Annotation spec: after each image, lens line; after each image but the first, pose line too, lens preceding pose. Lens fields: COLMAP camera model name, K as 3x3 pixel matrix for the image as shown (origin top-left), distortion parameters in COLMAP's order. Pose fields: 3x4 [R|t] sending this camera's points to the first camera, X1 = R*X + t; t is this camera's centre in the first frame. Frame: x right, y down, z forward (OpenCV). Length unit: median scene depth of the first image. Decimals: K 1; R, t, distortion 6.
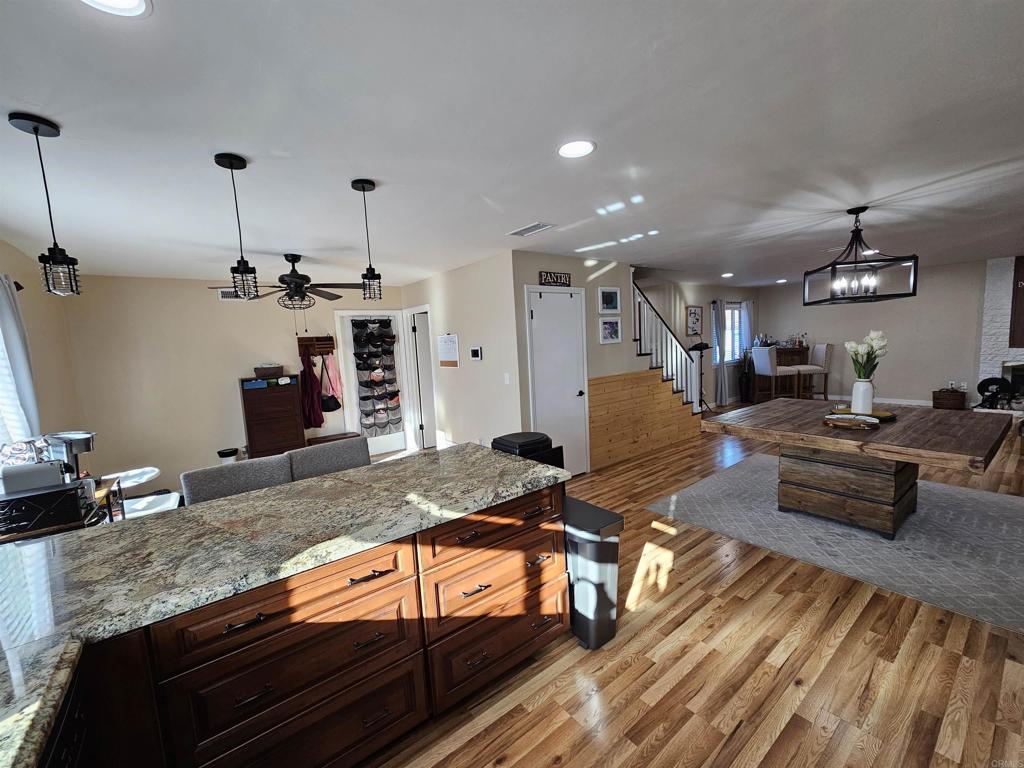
lens RADIAL K [[413.3, 0, 511.3], [0, 413.3, 384.6], [0, 0, 1]] dist [0.001831, 0.000066]
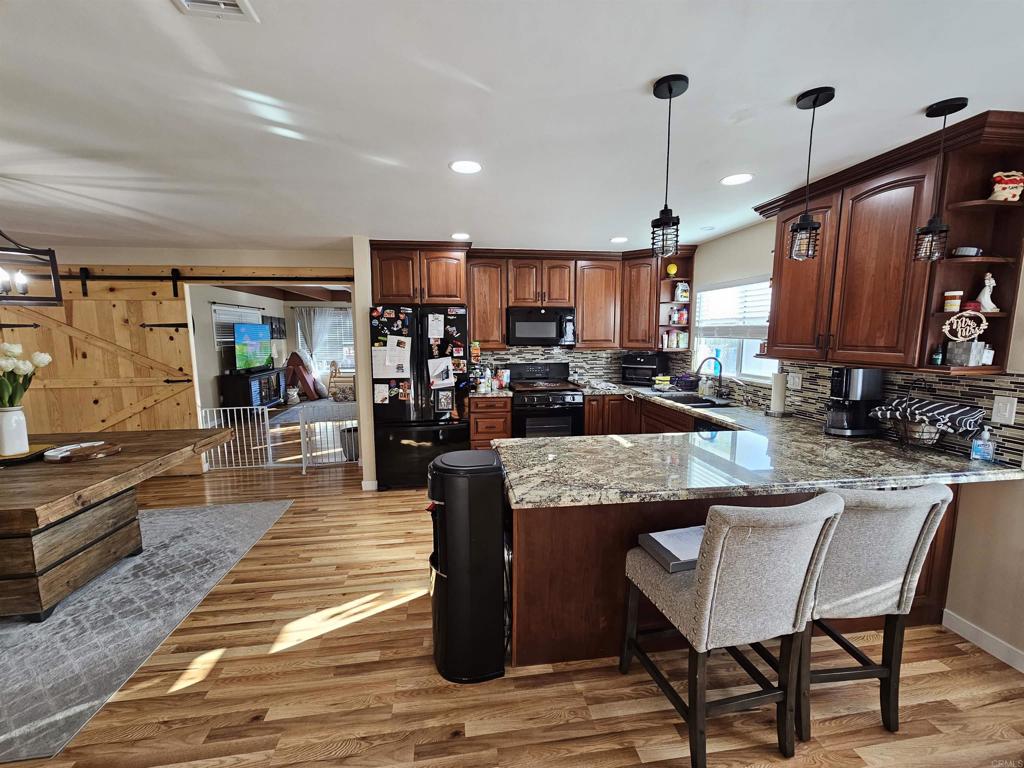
lens RADIAL K [[413.3, 0, 511.2], [0, 413.3, 412.8], [0, 0, 1]] dist [0.001831, 0.000066]
pose [[-0.868278, -0.037073, 0.494691, -0.471407], [0.102440, 0.962311, 0.251919, -0.153249], [-0.485386, 0.269412, -0.831756, 1.832028]]
